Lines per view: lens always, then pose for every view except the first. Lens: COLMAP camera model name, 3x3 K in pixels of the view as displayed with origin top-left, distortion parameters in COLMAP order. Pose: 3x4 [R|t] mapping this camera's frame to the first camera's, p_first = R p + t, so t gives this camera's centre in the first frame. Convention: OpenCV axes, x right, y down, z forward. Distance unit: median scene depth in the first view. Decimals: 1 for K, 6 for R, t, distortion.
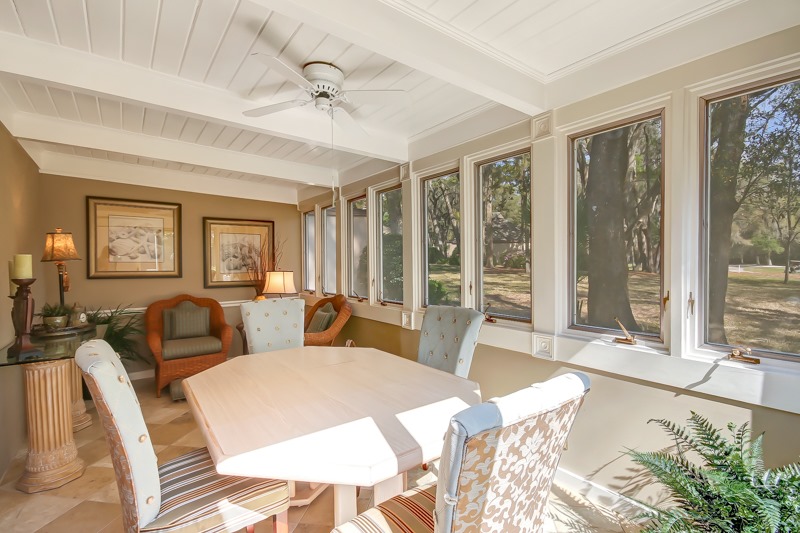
lens RADIAL K [[379.4, 0, 400.0], [0, 379.4, 266.5], [0, 0, 1]] dist [0.000346, -0.006475]
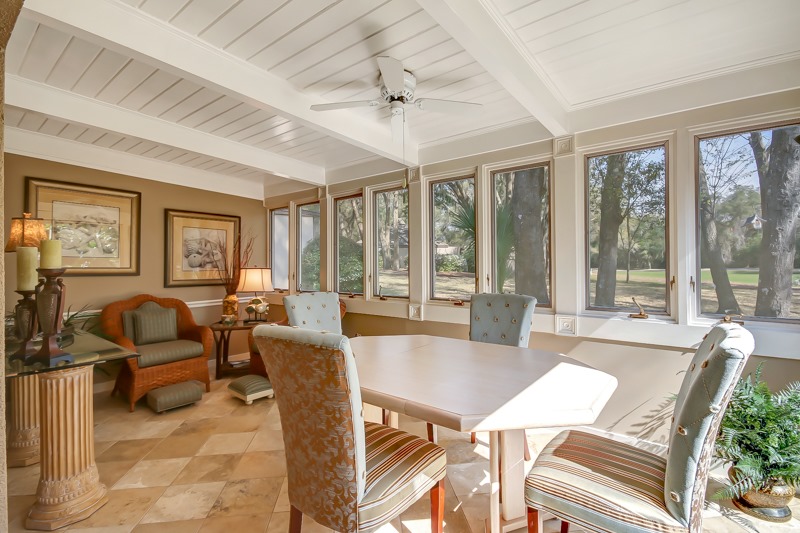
lens RADIAL K [[373.8, 0, 400.5], [0, 373.8, 257.1], [0, 0, 1]] dist [0.001985, -0.000447]
pose [[0.962898, 0.009676, 0.269691, -0.265987], [-0.000140, 0.999375, -0.035357, 0.020234], [-0.269864, 0.034008, 0.962298, -0.006893]]
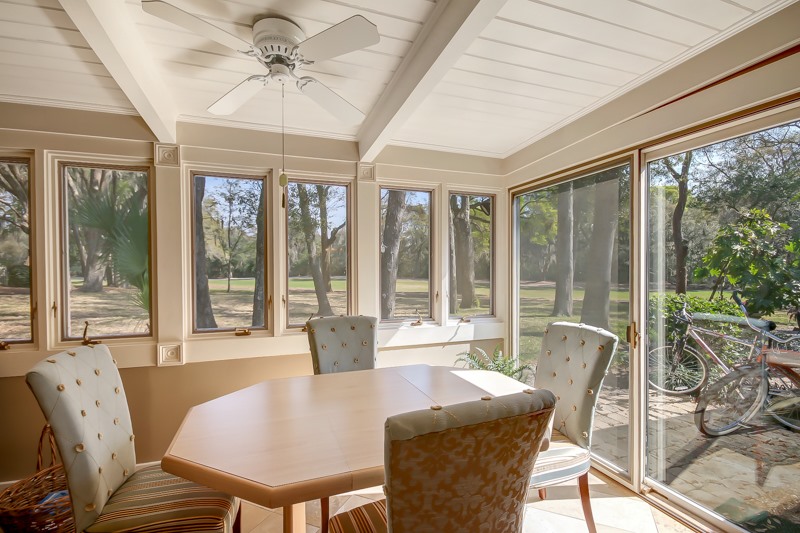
lens RADIAL K [[371.9, 0, 400.6], [0, 371.9, 274.4], [0, 0, 1]] dist [-0.011229, -0.000177]
pose [[0.271104, 0.001408, 0.962549, -0.482916], [0.015618, 0.999861, -0.005862, -0.003515], [-0.962423, 0.016622, 0.271044, 0.314996]]
